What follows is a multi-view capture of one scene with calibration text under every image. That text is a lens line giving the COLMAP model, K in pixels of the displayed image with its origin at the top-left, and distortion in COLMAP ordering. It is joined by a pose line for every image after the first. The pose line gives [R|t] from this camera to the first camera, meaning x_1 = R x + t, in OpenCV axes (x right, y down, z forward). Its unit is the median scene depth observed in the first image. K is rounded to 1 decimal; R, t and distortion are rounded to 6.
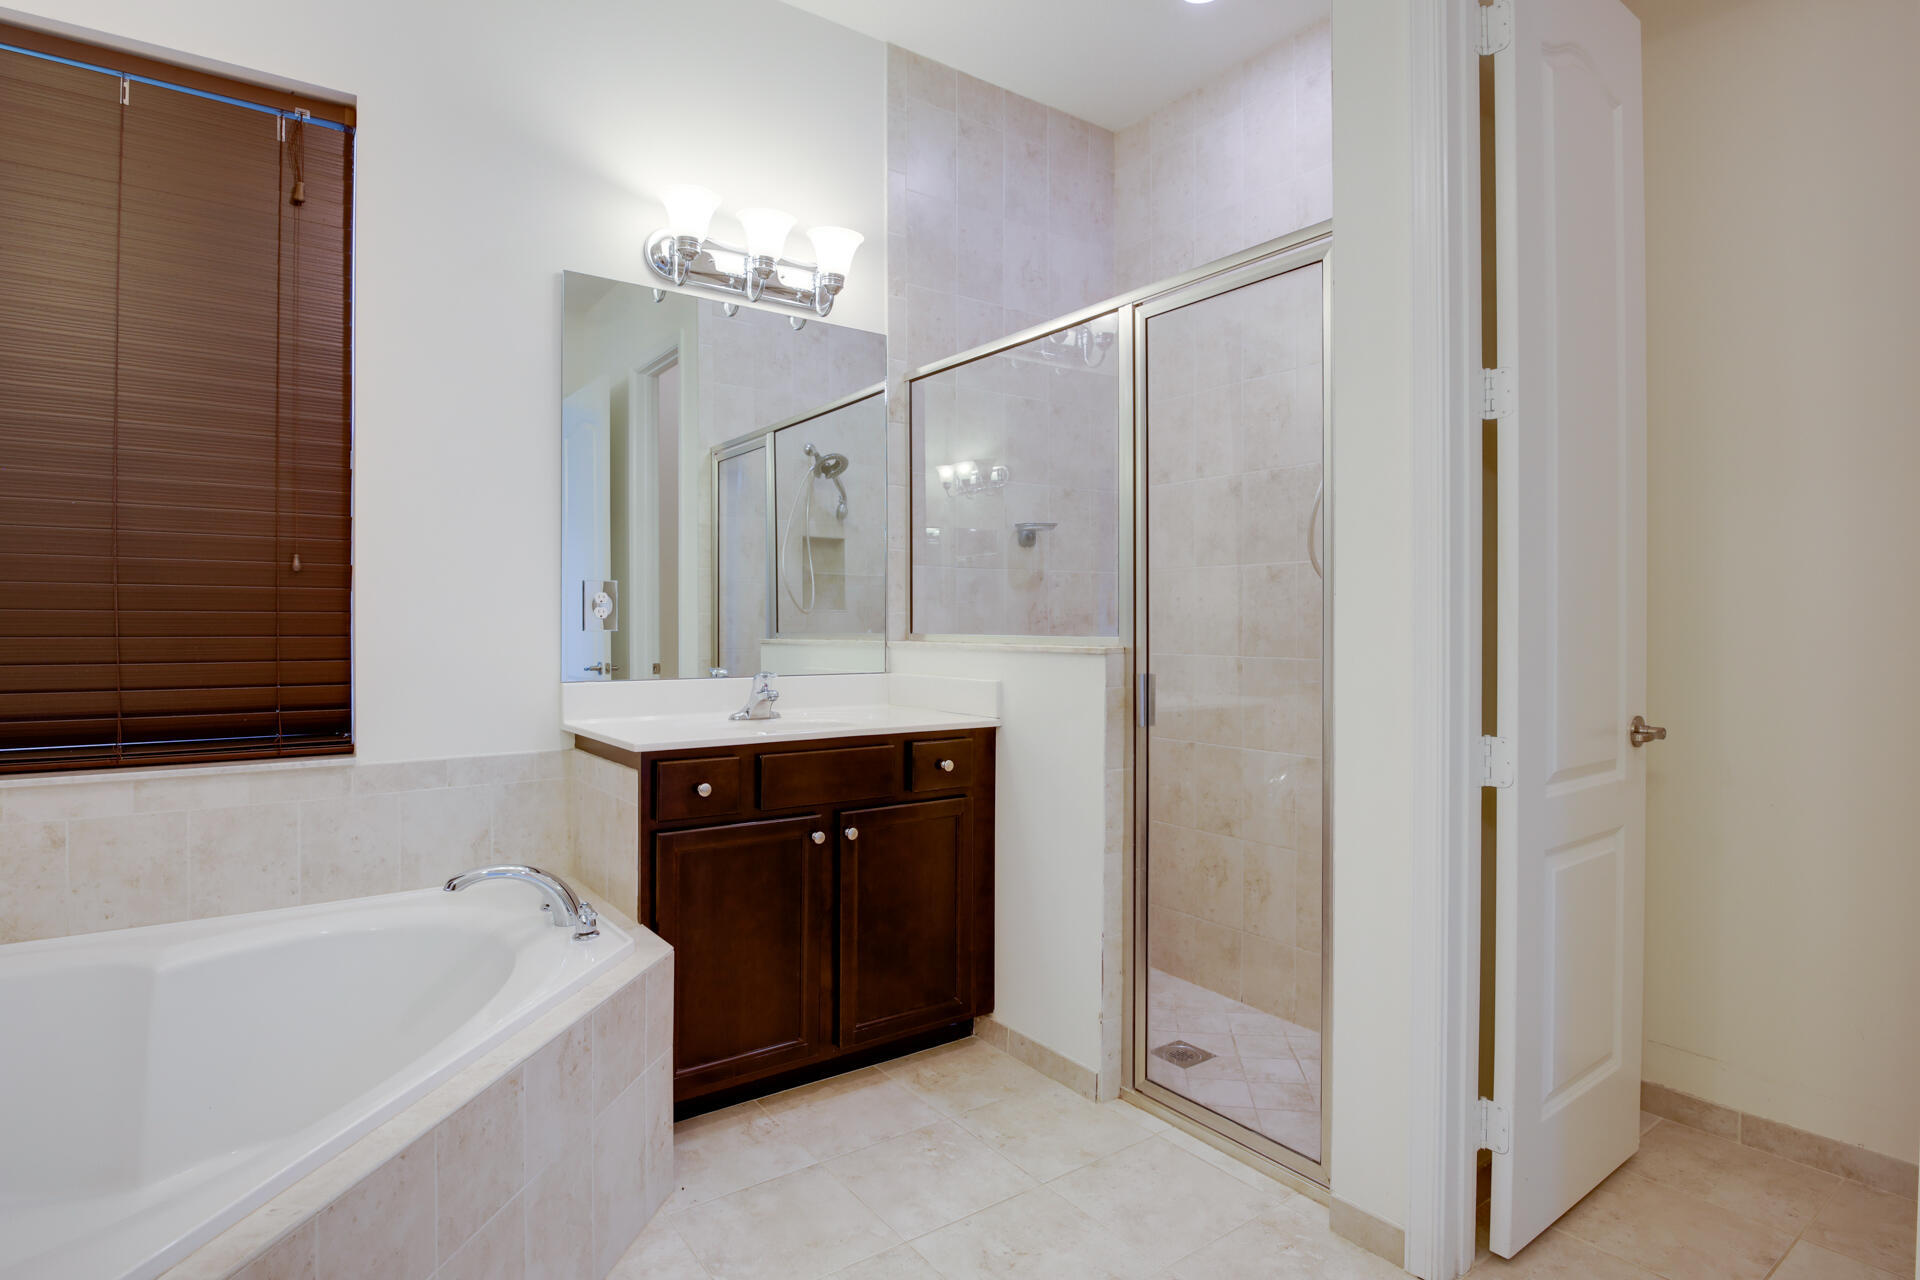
lens RADIAL K [[989.4, 0, 958.2], [0, 989.4, 625.5], [0, 0, 1]] dist [-0.029326, 0.000148]
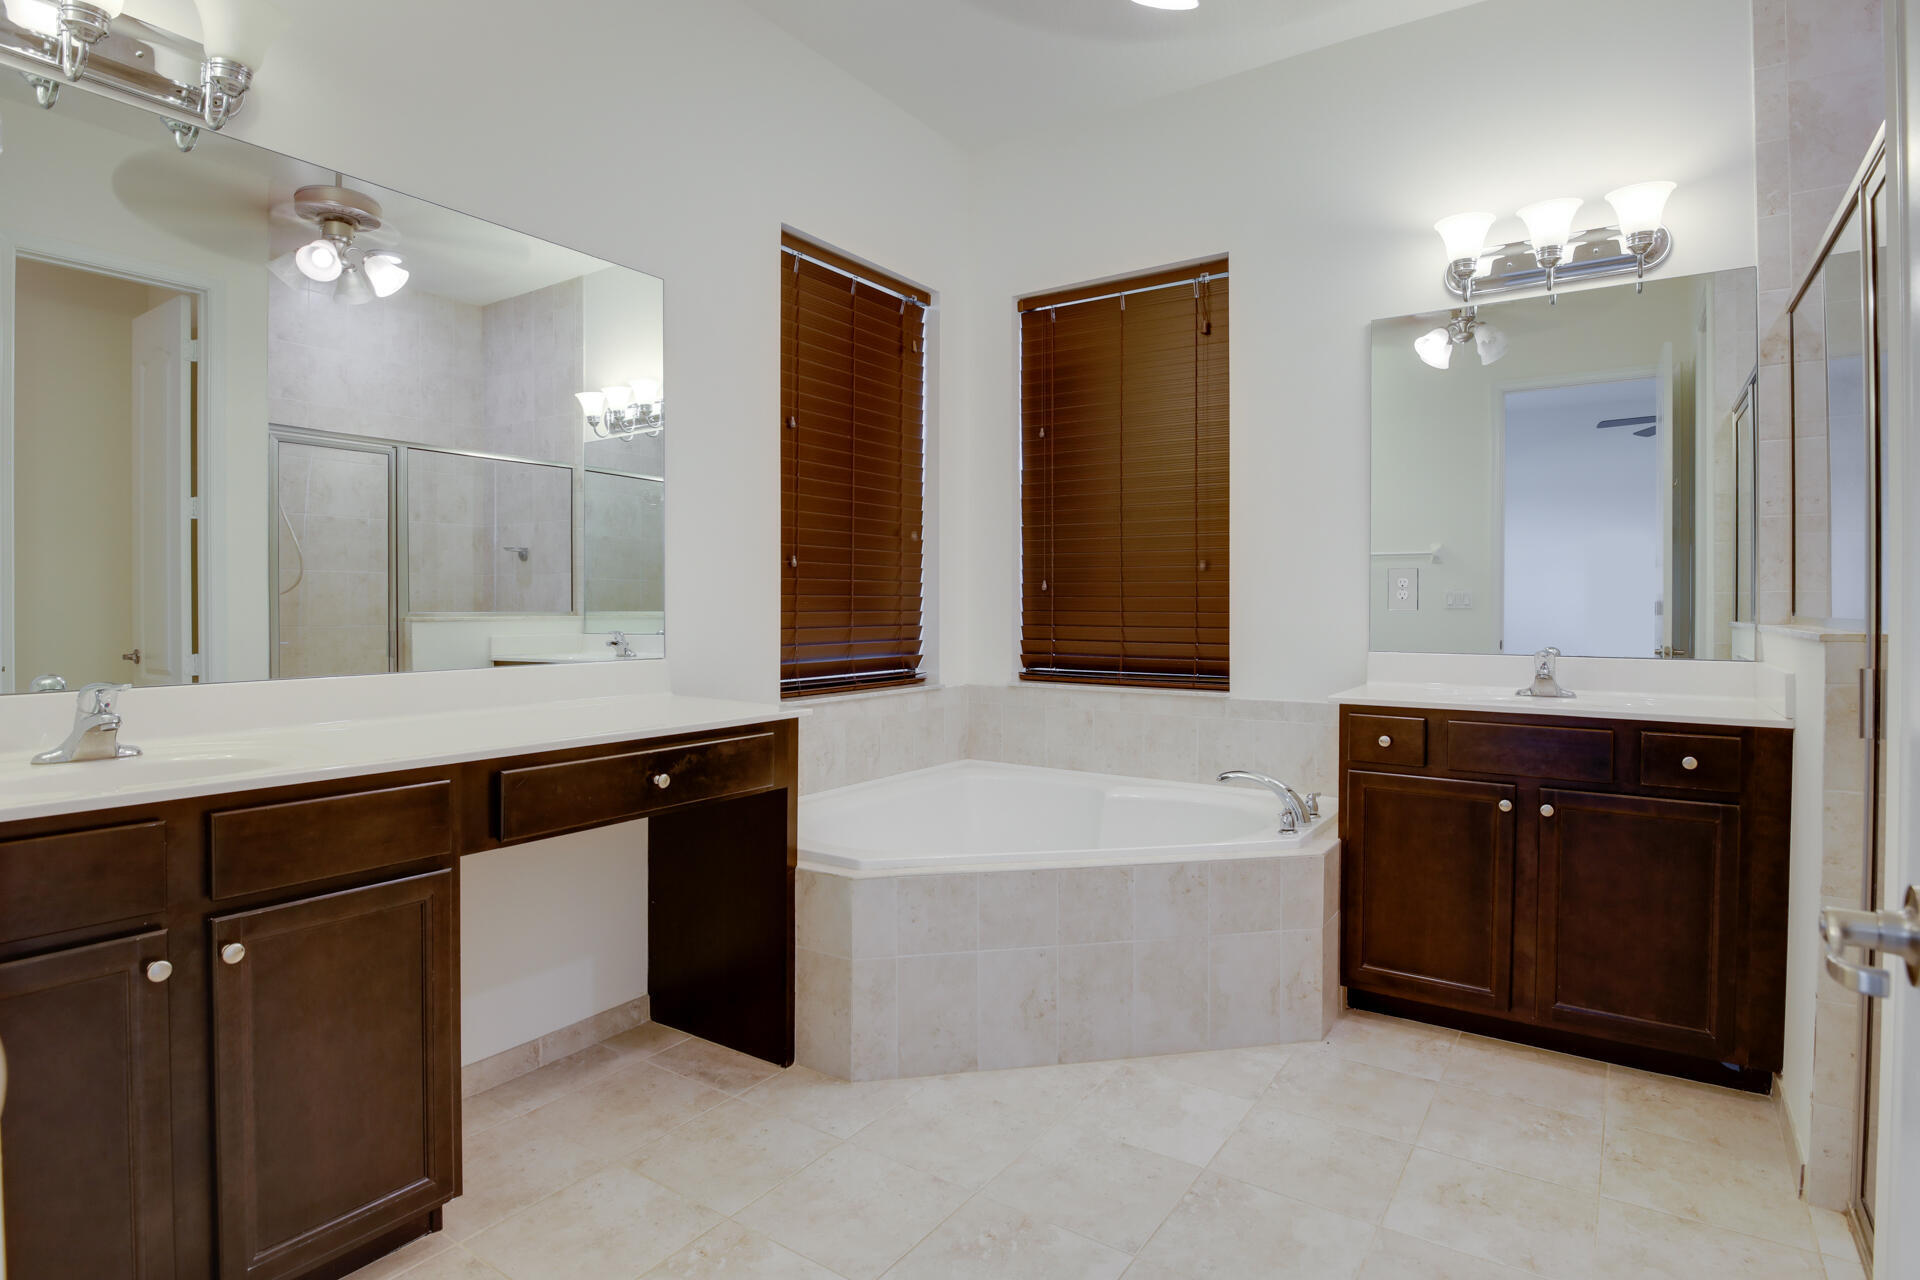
lens RADIAL K [[999.9, 0, 959.9], [0, 999.9, 616.2], [0, 0, 1]] dist [-0.000151, -0.025332]
pose [[0.336292, 0.009365, -0.941711, 0.689492], [0.000021, 0.999950, 0.009952, 0.000635], [0.941758, -0.003366, 0.336275, 0.089706]]
